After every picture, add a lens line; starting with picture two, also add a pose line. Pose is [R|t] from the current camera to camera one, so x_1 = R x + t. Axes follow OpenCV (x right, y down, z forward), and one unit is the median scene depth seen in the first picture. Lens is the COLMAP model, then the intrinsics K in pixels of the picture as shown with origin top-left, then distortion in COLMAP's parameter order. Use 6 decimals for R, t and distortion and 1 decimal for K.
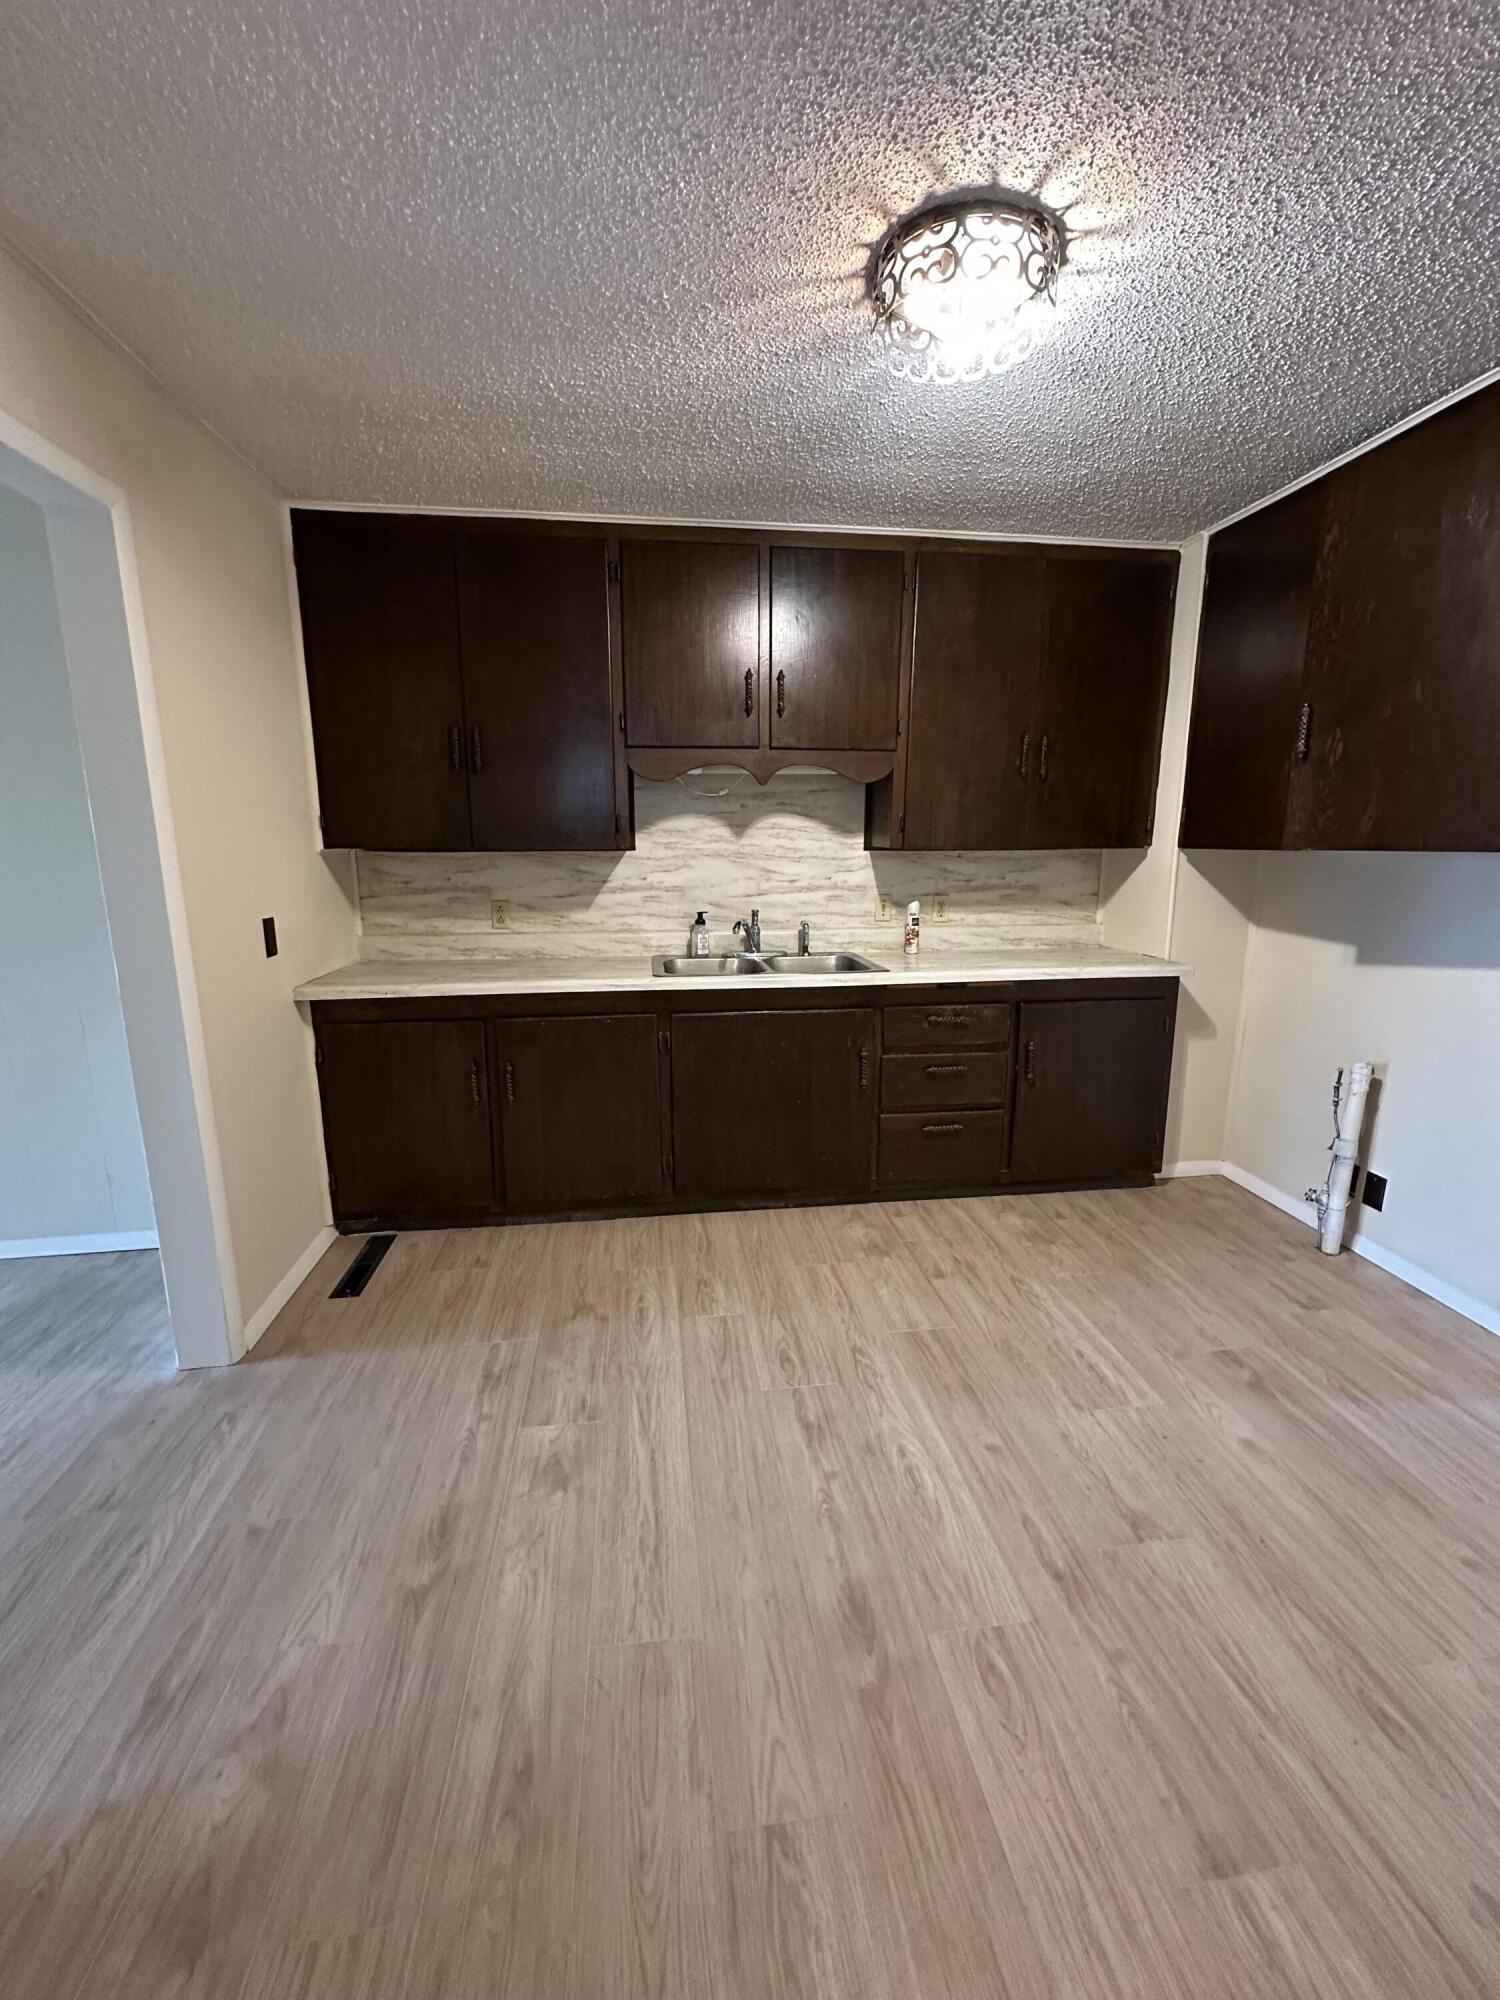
lens RADIAL K [[784.6, 0, 752.1], [0, 784.6, 993.9], [0, 0, 1]] dist [-0.001824, 0.000201]
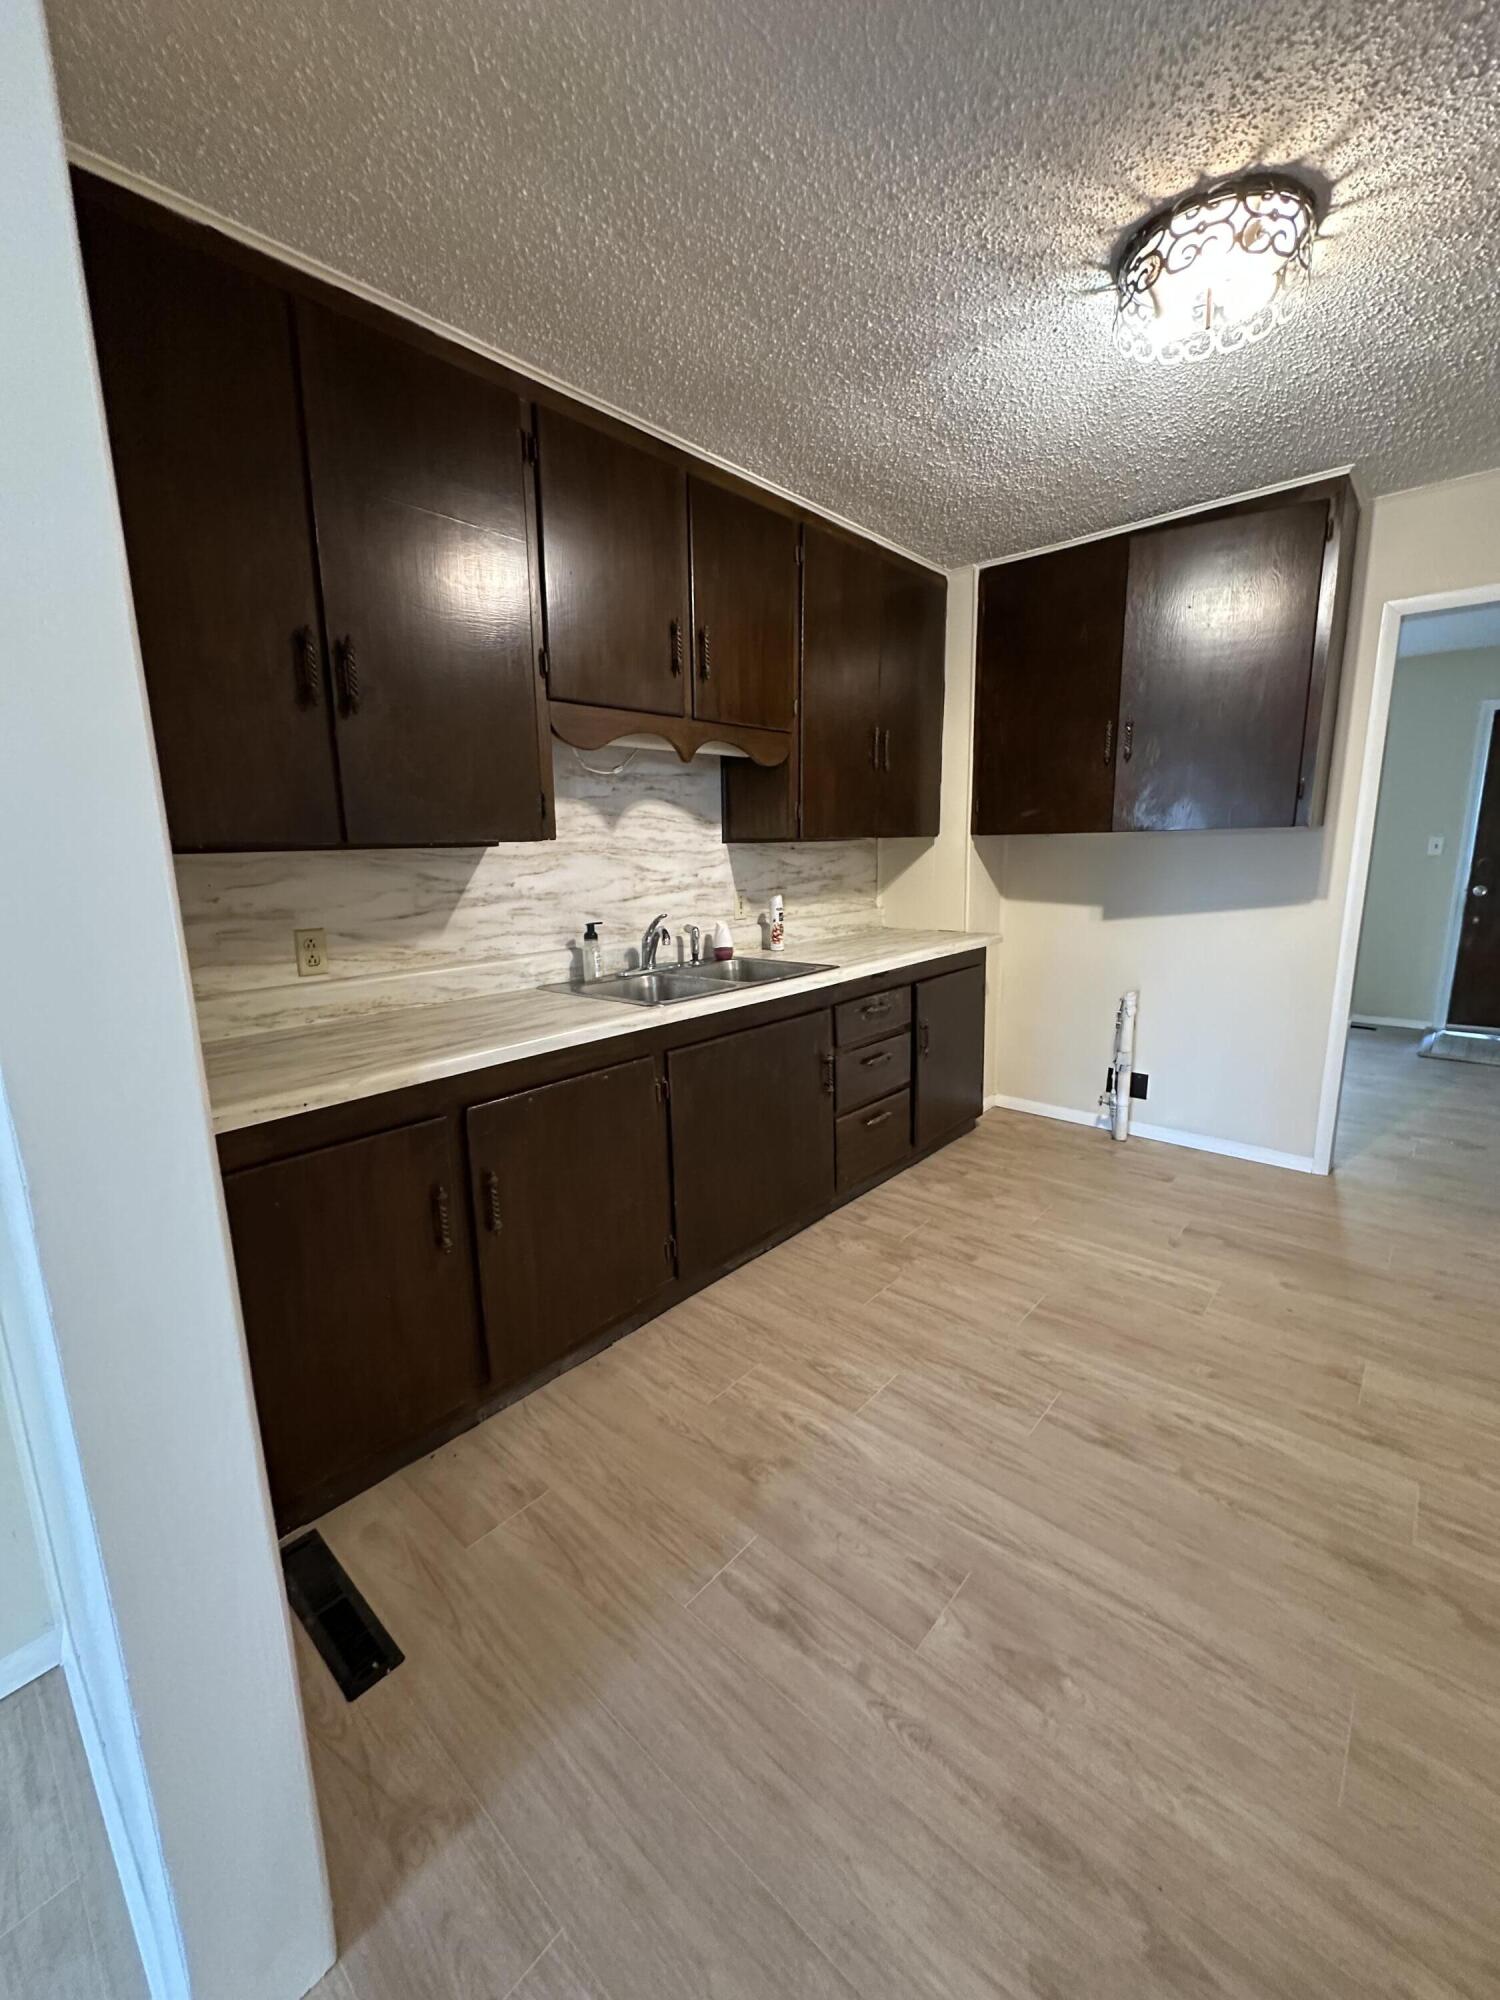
lens RADIAL K [[784.6, 0, 739.8], [0, 784.6, 996.6], [0, 0, 1]] dist [-0.001824, 0.000201]
pose [[0.763331, -0.136506, 0.631420, -0.518602], [0.142009, 0.988968, 0.042128, -0.050416], [-0.630205, 0.057510, 0.774296, 0.348721]]
